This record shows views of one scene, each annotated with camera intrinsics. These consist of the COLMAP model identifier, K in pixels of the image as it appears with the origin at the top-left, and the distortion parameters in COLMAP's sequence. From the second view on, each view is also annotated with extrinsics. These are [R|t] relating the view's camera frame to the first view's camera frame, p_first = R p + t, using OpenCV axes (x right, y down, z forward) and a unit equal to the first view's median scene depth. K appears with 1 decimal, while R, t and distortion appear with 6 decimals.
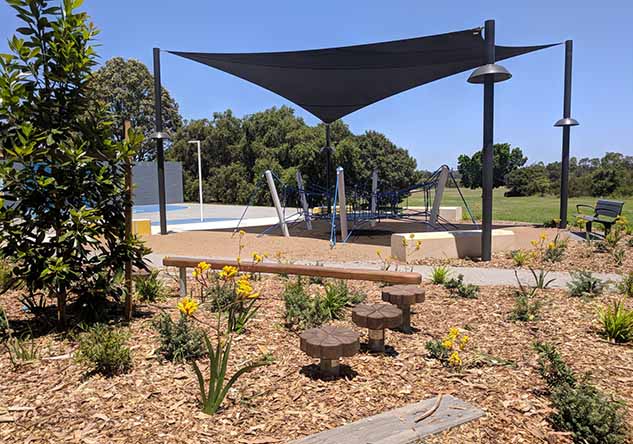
lens RADIAL K [[486.2, 0, 316.5], [0, 486.2, 222.0], [0, 0, 1]] dist [0.008482, 0.000181]
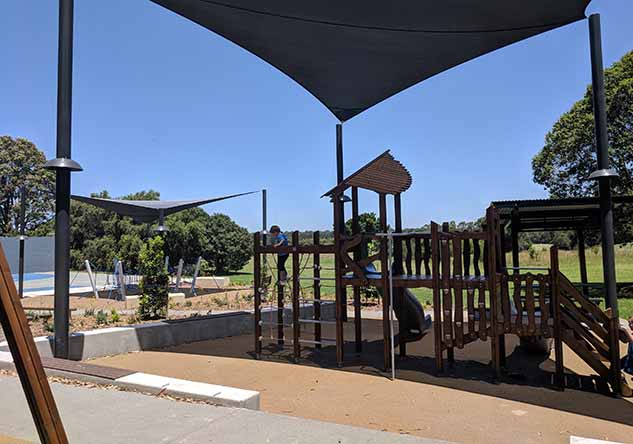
lens RADIAL K [[486.2, 0, 316.5], [0, 486.2, 222.0], [0, 0, 1]] dist [0.008482, 0.000181]
pose [[0.983023, 0.010453, 0.183183, 0.137501], [0.011668, 0.992794, -0.119266, -0.008860], [-0.183110, 0.119379, 0.975817, -0.306209]]
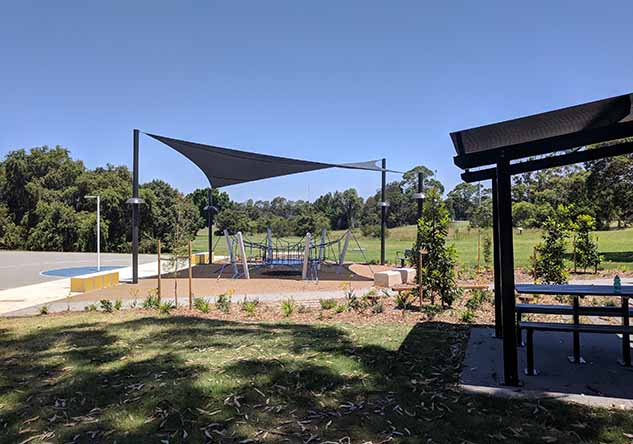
lens RADIAL K [[486.2, 0, 316.5], [0, 486.2, 222.0], [0, 0, 1]] dist [0.008482, 0.000181]
pose [[0.804102, 0.015222, 0.594296, -0.262073], [0.028585, 0.997526, -0.064226, -0.012746], [-0.593803, 0.068632, 0.801678, -0.089073]]
